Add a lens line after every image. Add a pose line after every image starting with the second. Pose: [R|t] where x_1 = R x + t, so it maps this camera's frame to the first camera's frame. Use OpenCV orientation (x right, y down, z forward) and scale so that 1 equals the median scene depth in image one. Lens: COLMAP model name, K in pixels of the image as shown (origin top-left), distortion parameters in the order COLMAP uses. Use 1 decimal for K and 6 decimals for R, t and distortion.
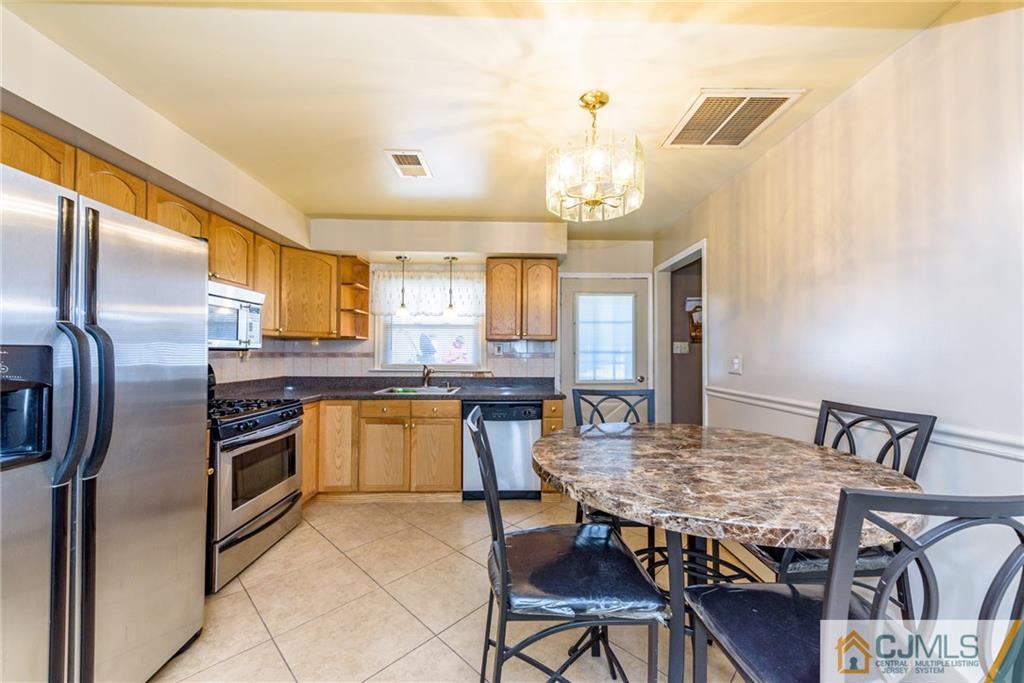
lens RADIAL K [[337.8, 0, 535.4], [0, 337.8, 346.6], [0, 0, 1]] dist [0.000800, -0.000047]
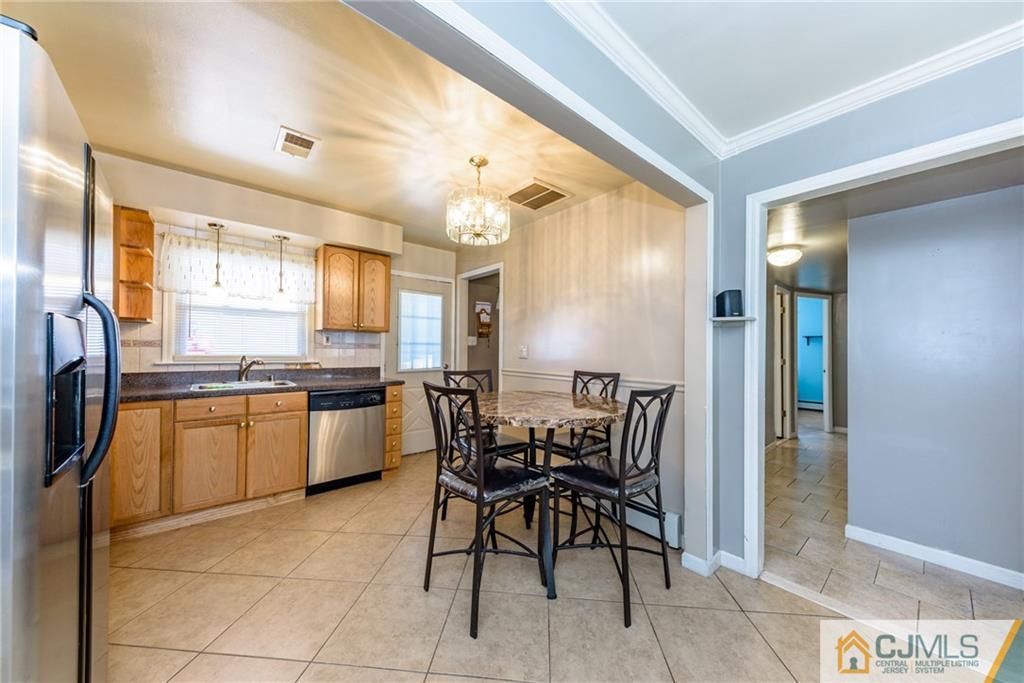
lens RADIAL K [[296.8, 0, 547.7], [0, 296.8, 345.0], [0, 0, 1]] dist [0.000424, -0.000009]
pose [[0.755082, 0.003432, 0.655621, -0.229784], [-0.013391, 0.999858, 0.010188, 0.008309], [-0.655493, -0.016472, 0.755021, -0.069819]]
